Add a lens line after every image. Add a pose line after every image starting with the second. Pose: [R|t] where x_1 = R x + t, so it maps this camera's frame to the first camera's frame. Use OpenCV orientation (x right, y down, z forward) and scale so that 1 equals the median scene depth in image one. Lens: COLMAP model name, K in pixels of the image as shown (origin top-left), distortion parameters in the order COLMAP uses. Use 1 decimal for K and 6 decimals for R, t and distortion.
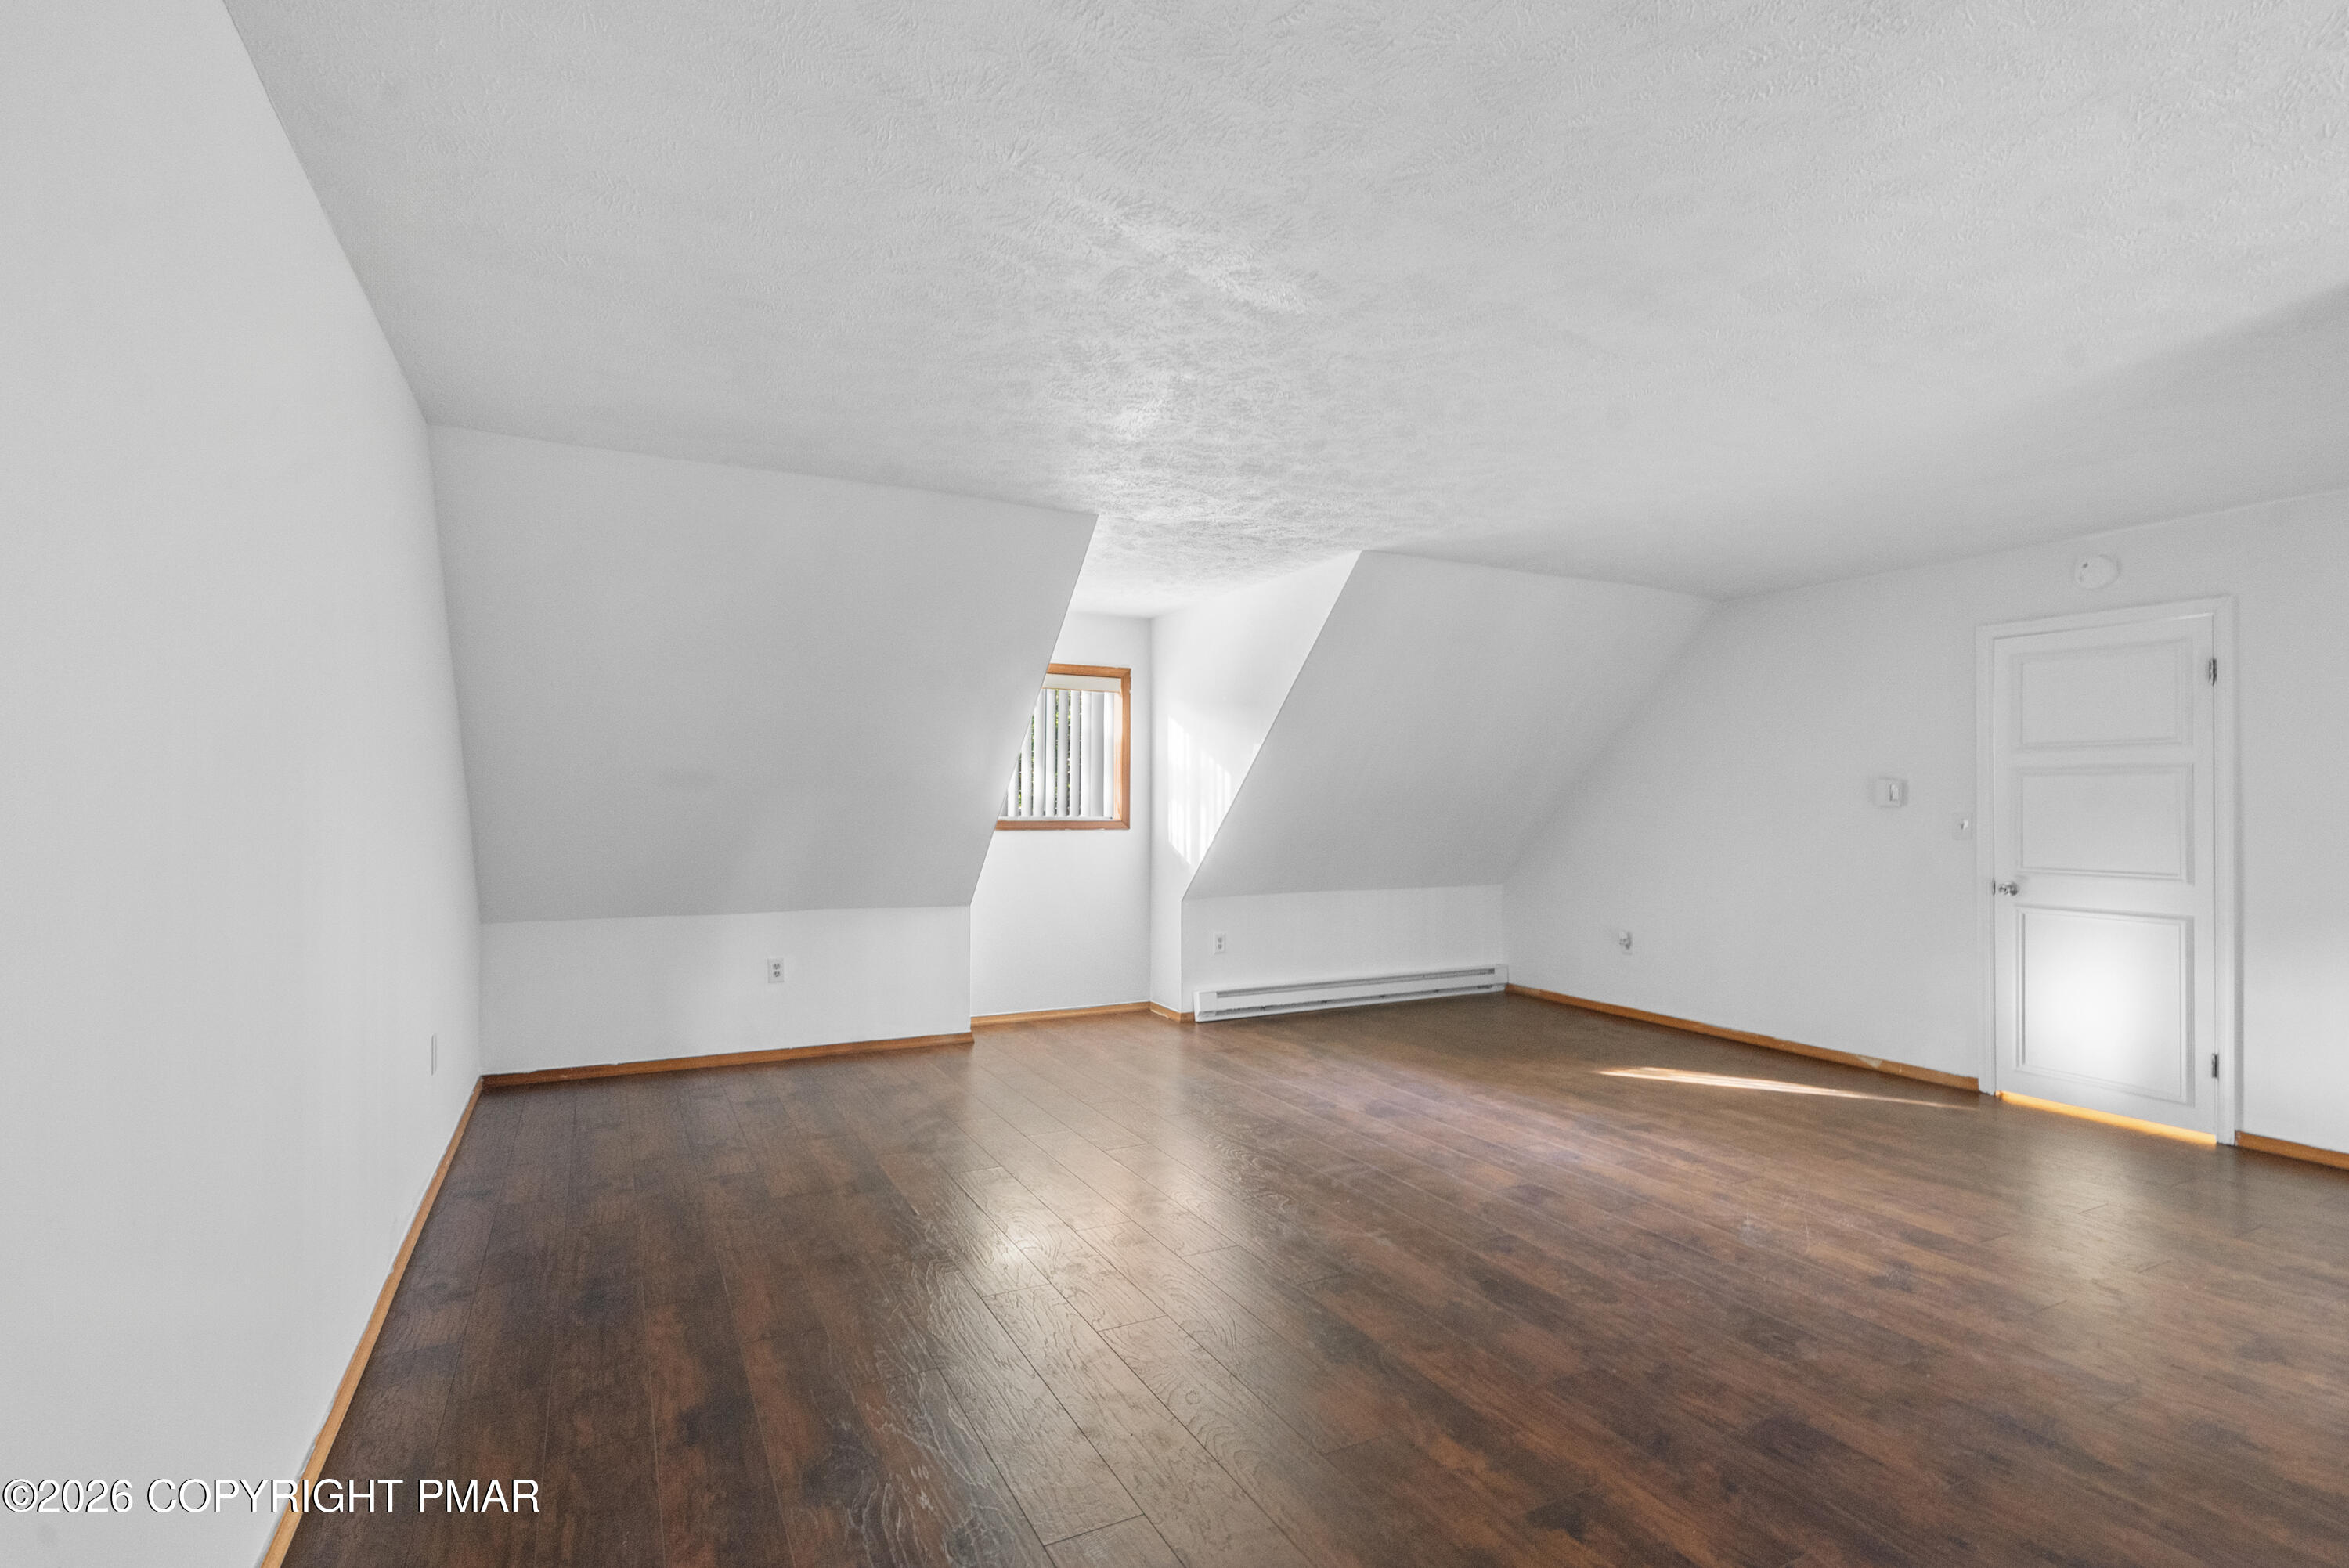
lens RADIAL K [[1090.7, 0, 1168.4], [0, 1090.7, 786.9], [0, 0, 1]] dist [0.000500, -0.000105]
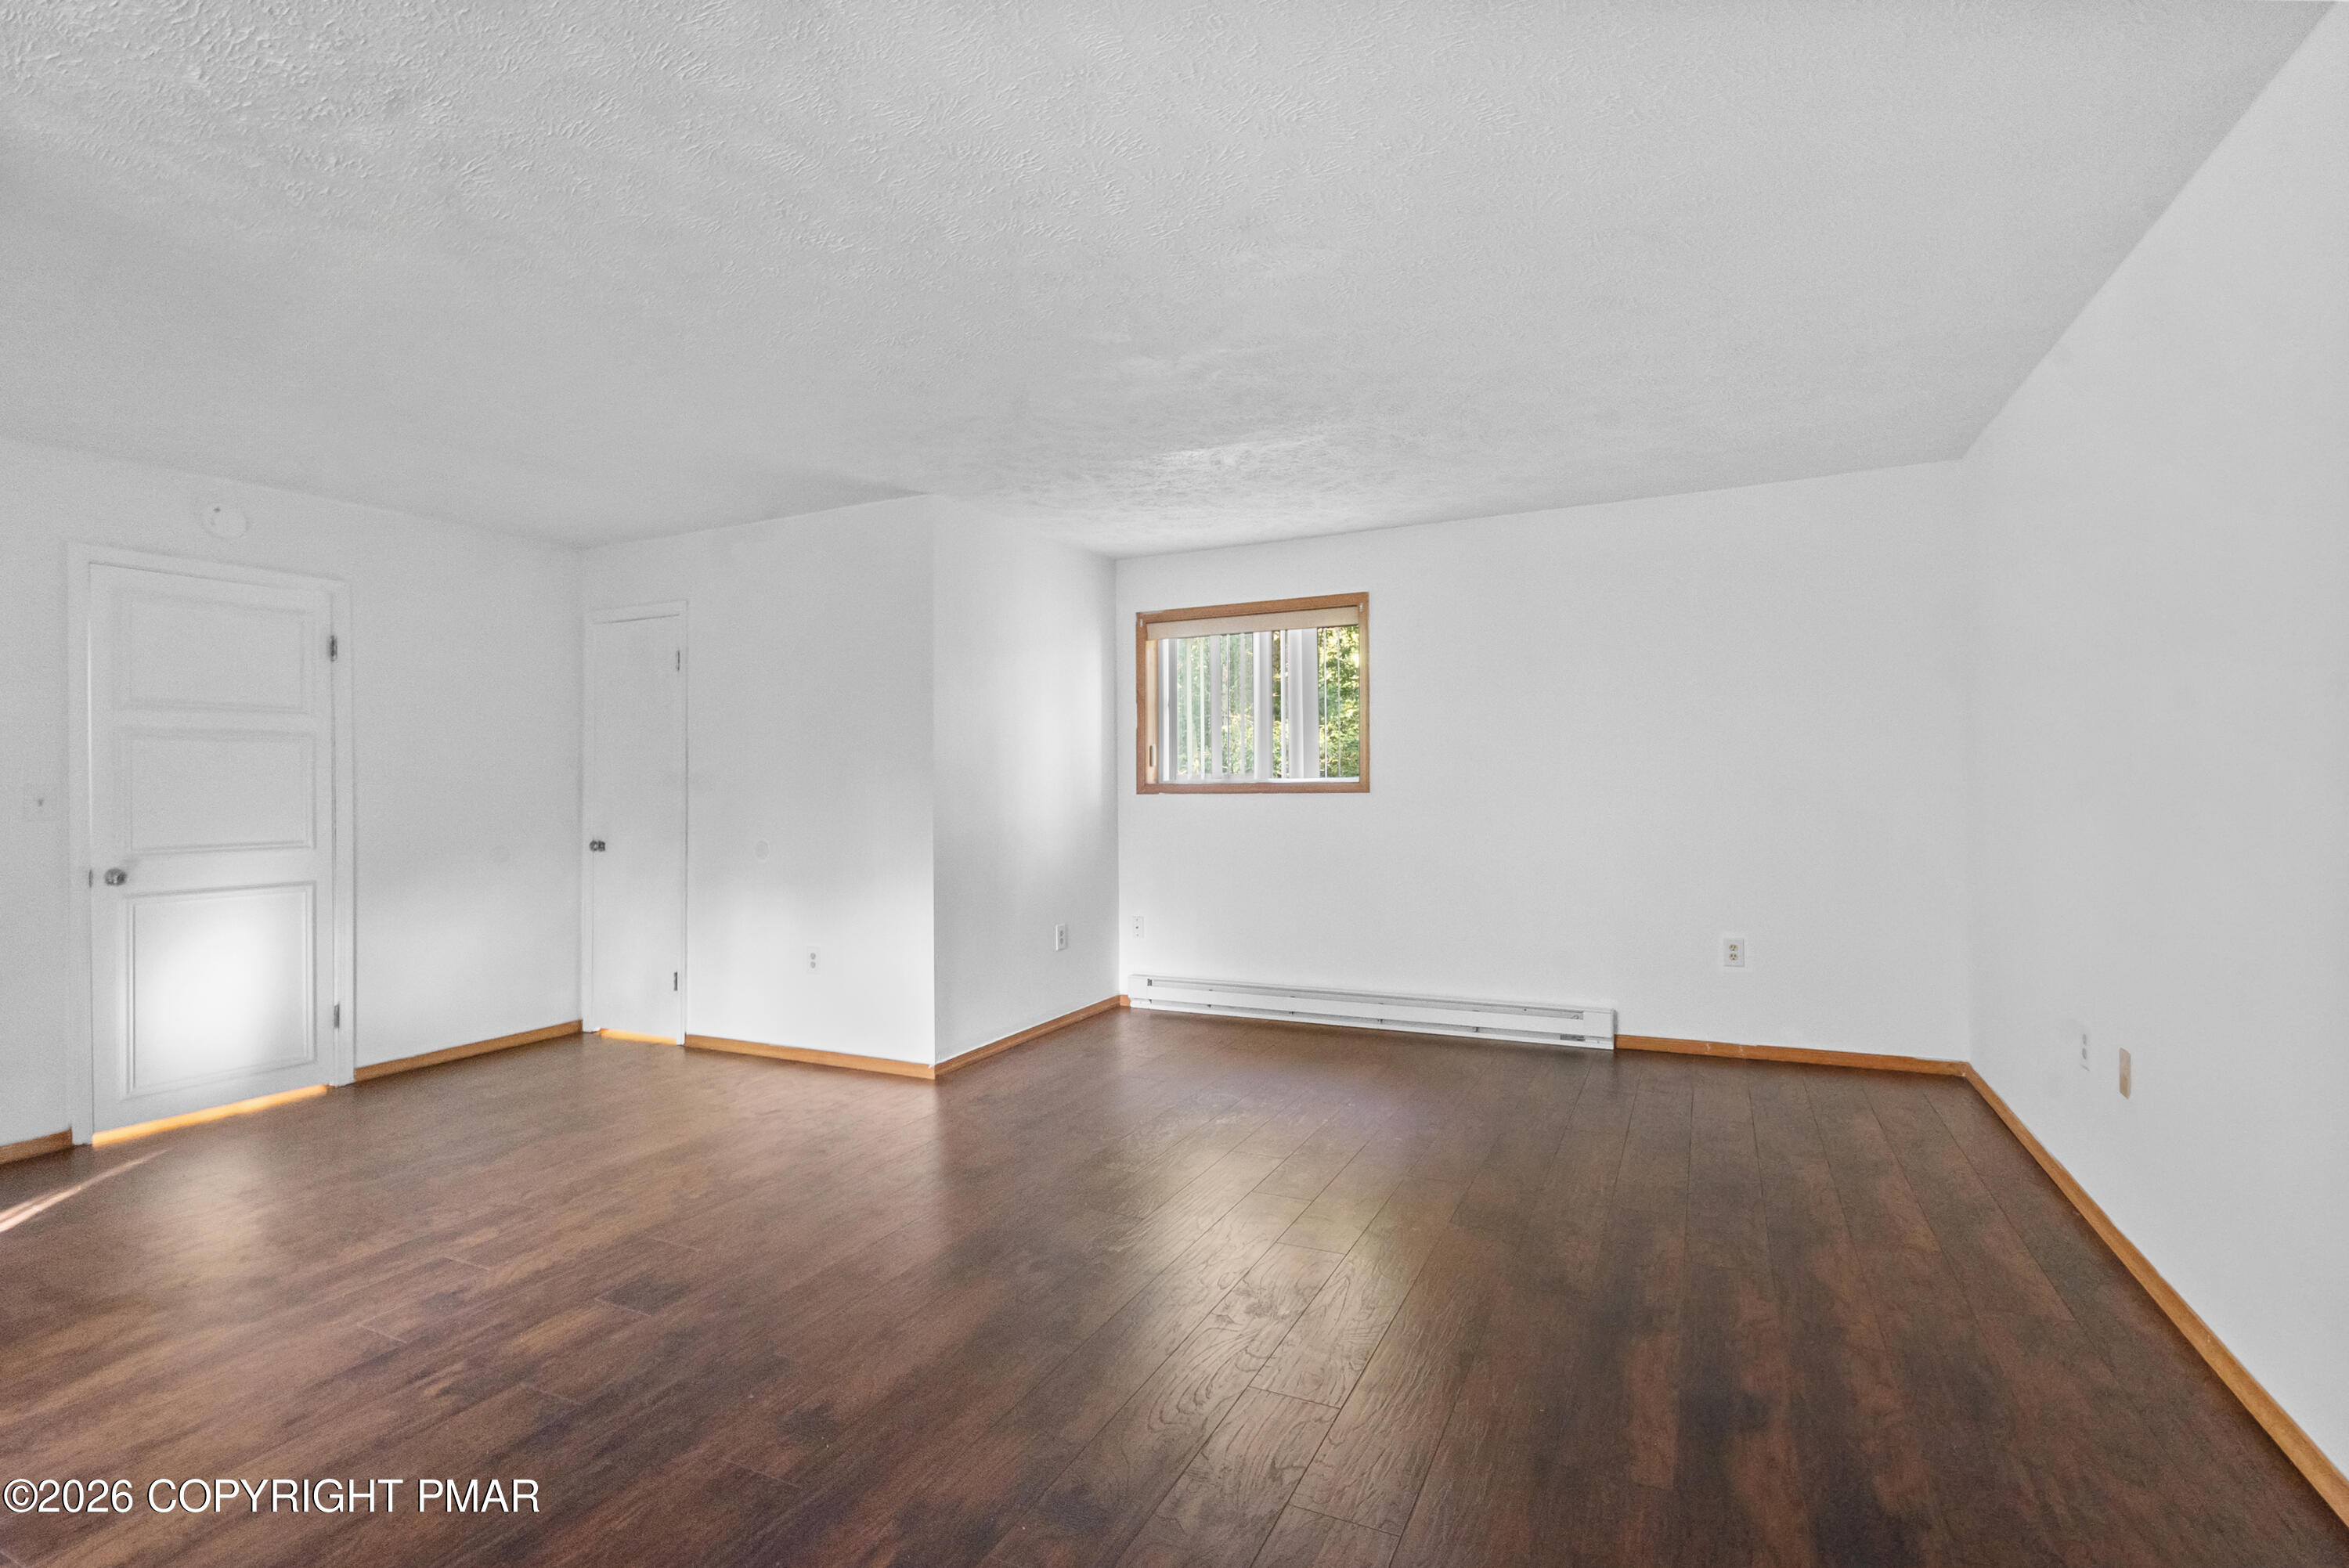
lens RADIAL K [[1090.7, 0, 1168.4], [0, 1090.7, 786.9], [0, 0, 1]] dist [0.000500, -0.000105]
pose [[-0.601443, 0.001903, 0.798913, -0.389999], [-0.003284, 0.999983, -0.004855, 0.032264], [-0.798909, -0.005544, -0.601426, 0.988047]]
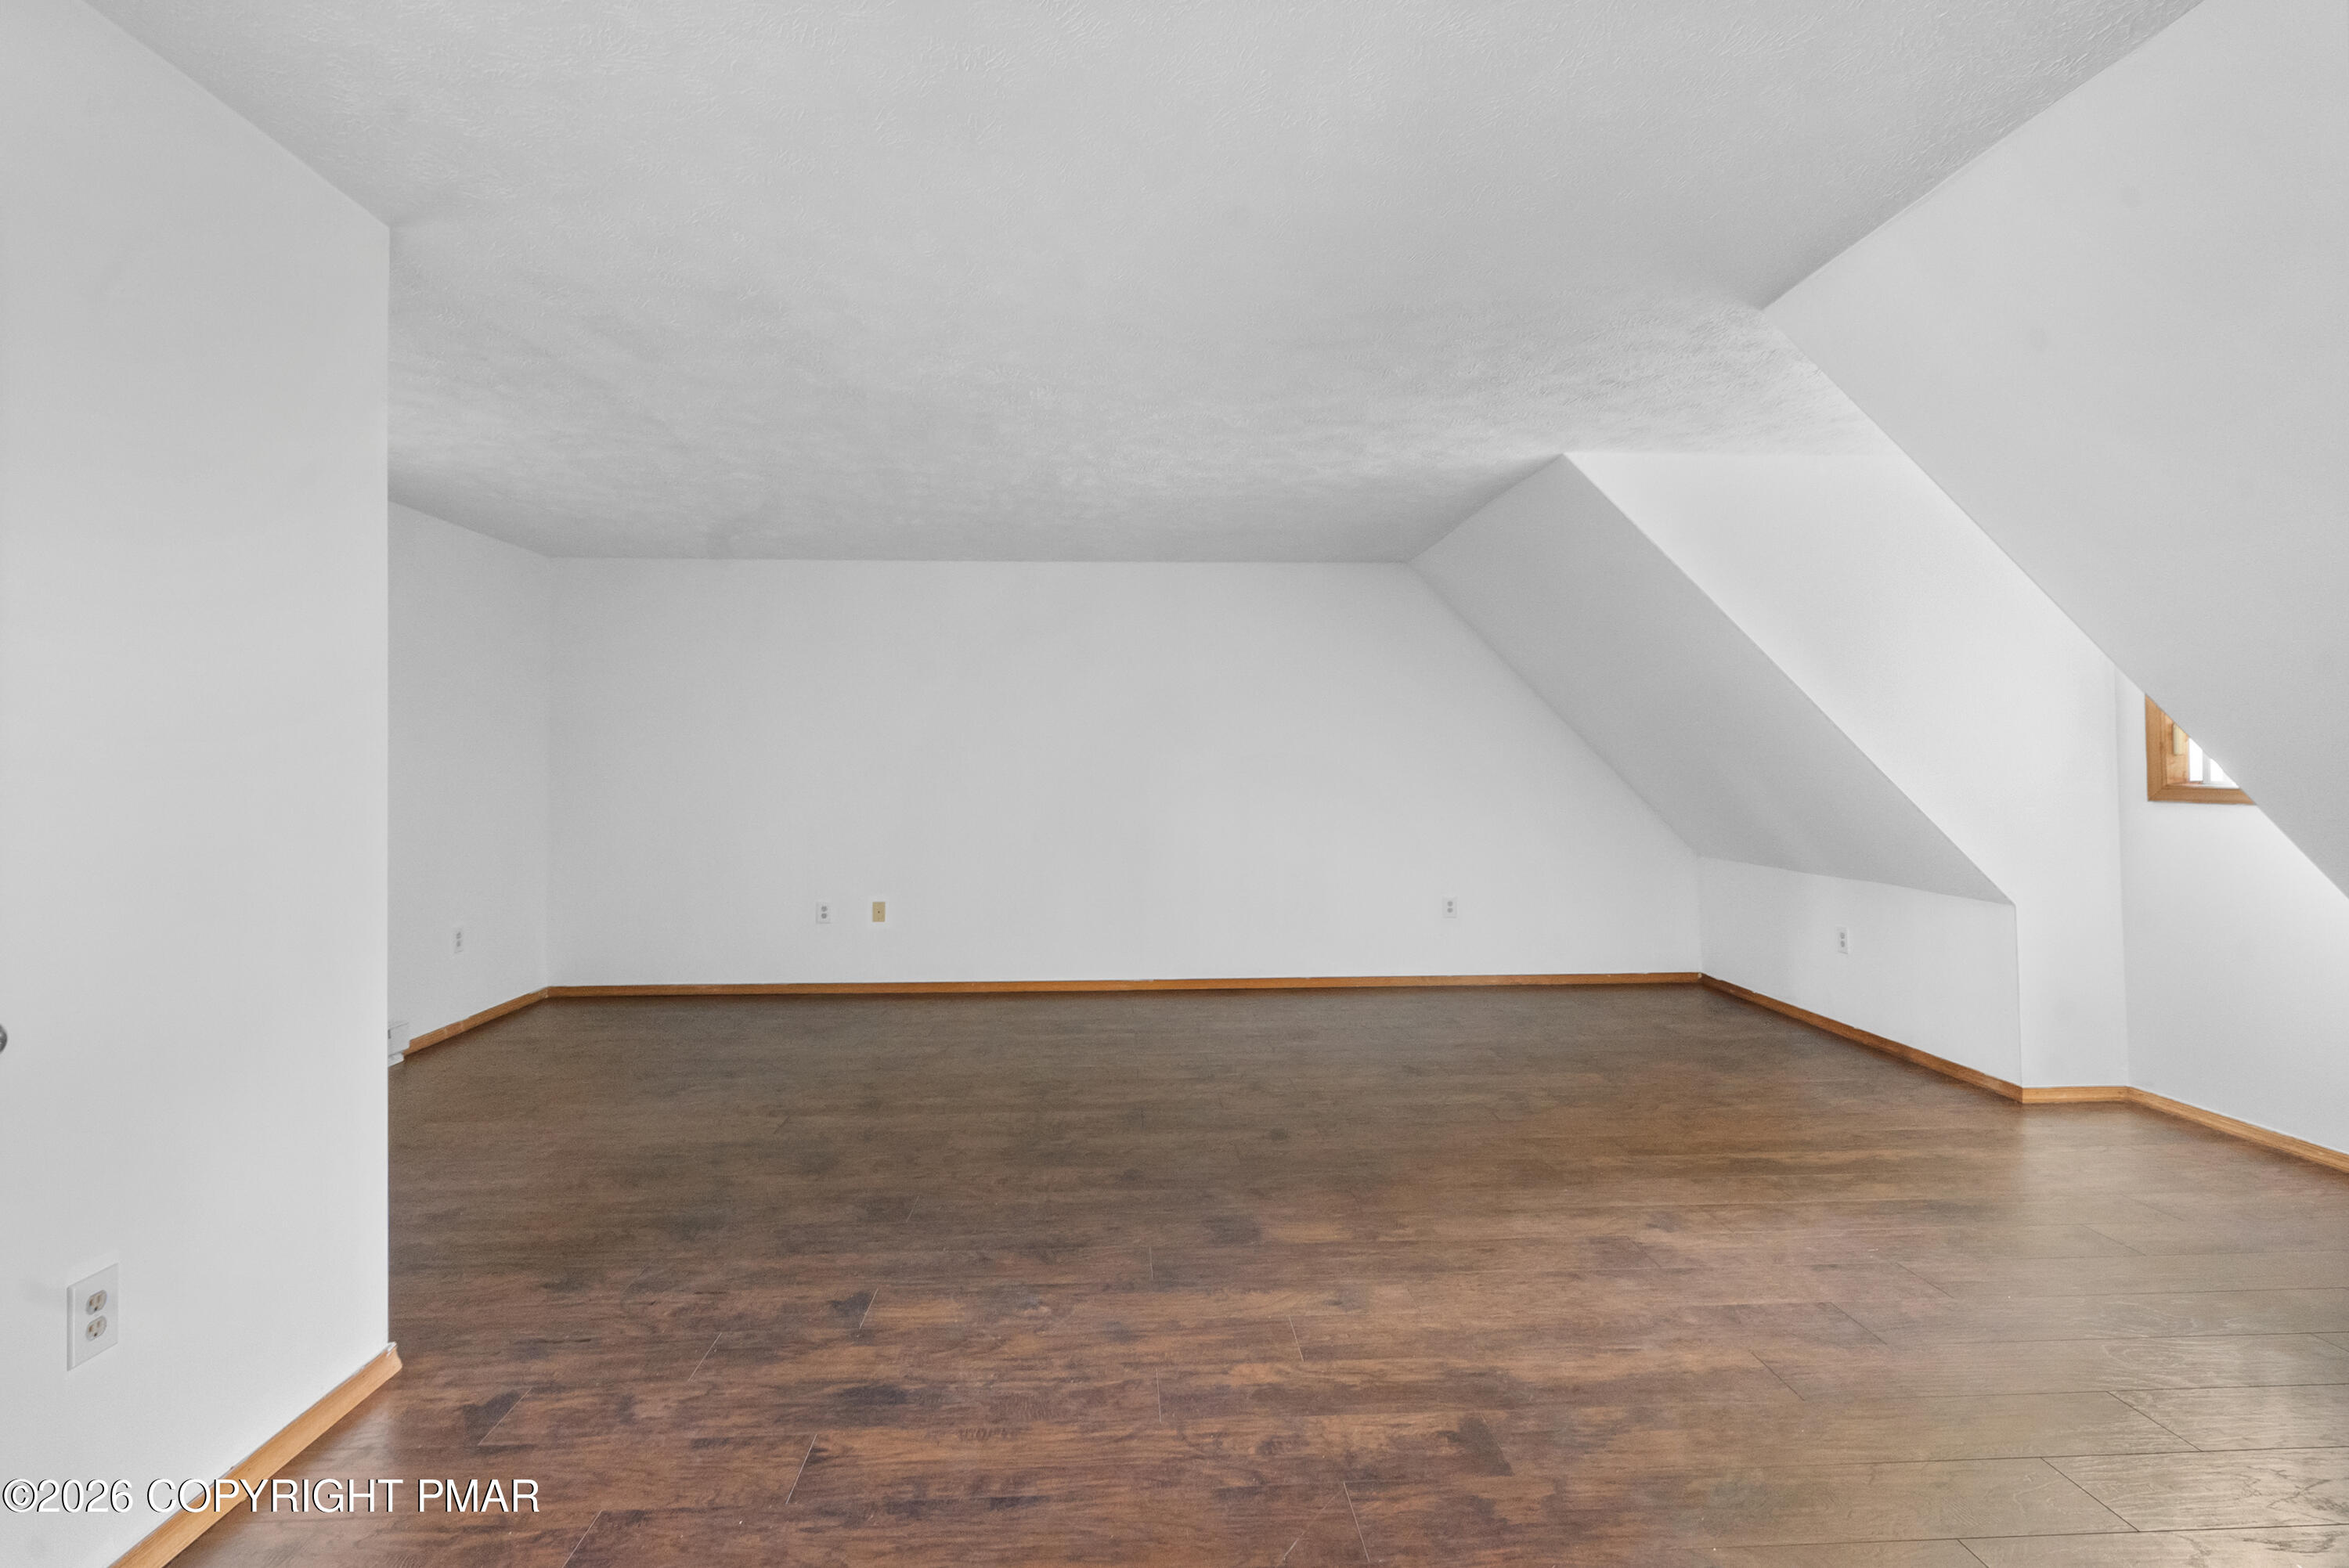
lens RADIAL K [[1088.2, 0, 1177.4], [0, 1088.2, 742.4], [0, 0, 1]] dist [0.001108, 0.000438]
pose [[-0.402178, -0.024747, -0.915227, 0.947871], [0.017700, 0.999238, -0.034797, 0.026902], [0.915391, -0.030194, -0.401433, 1.109087]]
